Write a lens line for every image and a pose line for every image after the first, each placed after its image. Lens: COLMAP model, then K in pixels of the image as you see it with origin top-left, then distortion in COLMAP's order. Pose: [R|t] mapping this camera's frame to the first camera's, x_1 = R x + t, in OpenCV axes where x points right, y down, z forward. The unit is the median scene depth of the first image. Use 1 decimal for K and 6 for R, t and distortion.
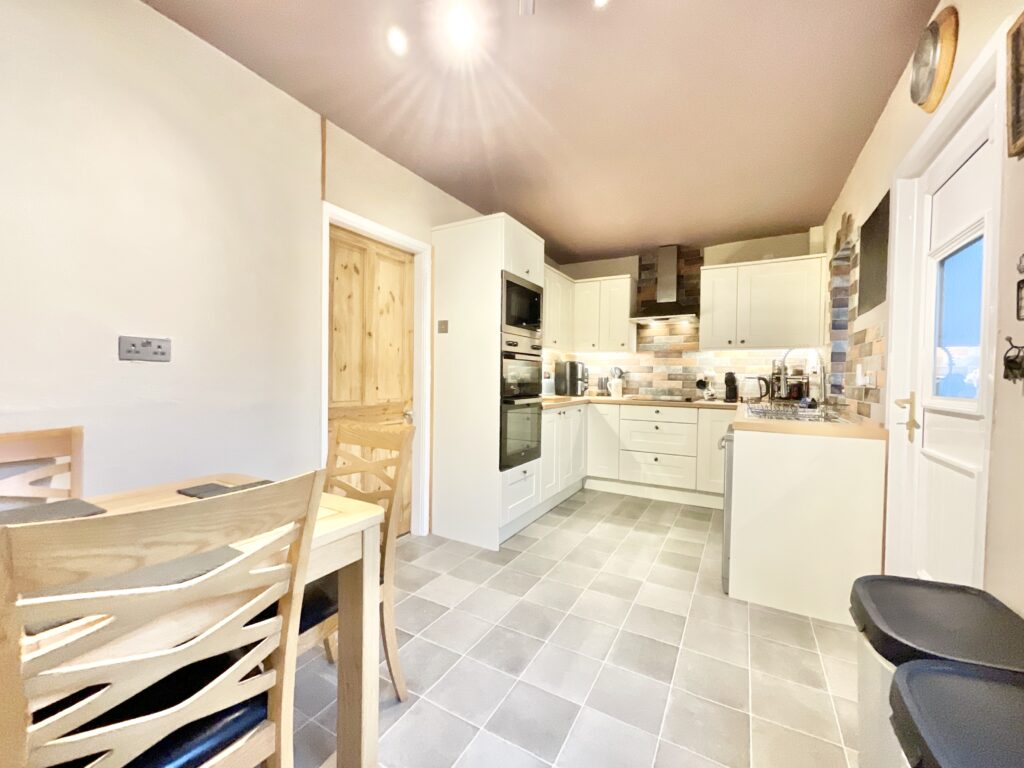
lens RADIAL K [[415.5, 0, 511.3], [0, 415.5, 384.7], [0, 0, 1]] dist [-0.005053, -0.000557]
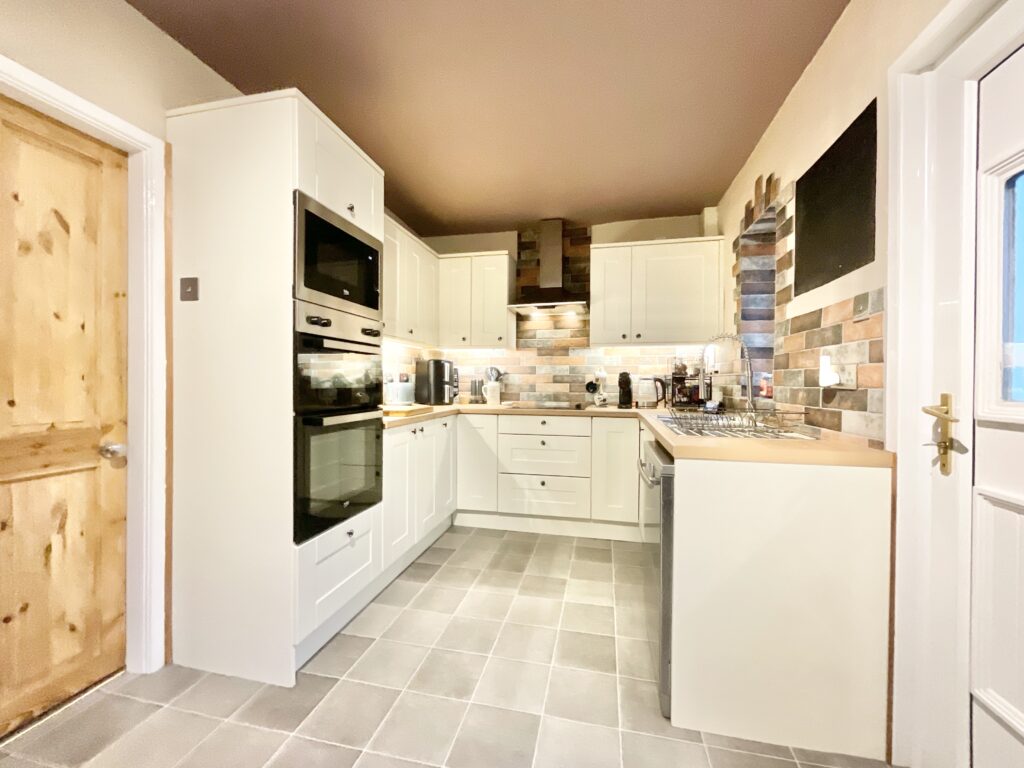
lens RADIAL K [[415.5, 0, 510.6], [0, 415.5, 384.2], [0, 0, 1]] dist [-0.005053, -0.000557]
pose [[0.958362, -0.009530, 0.285398, 0.087724], [0.013311, 0.999847, -0.011314, 0.000233], [-0.285247, 0.014642, 0.958342, 0.341915]]
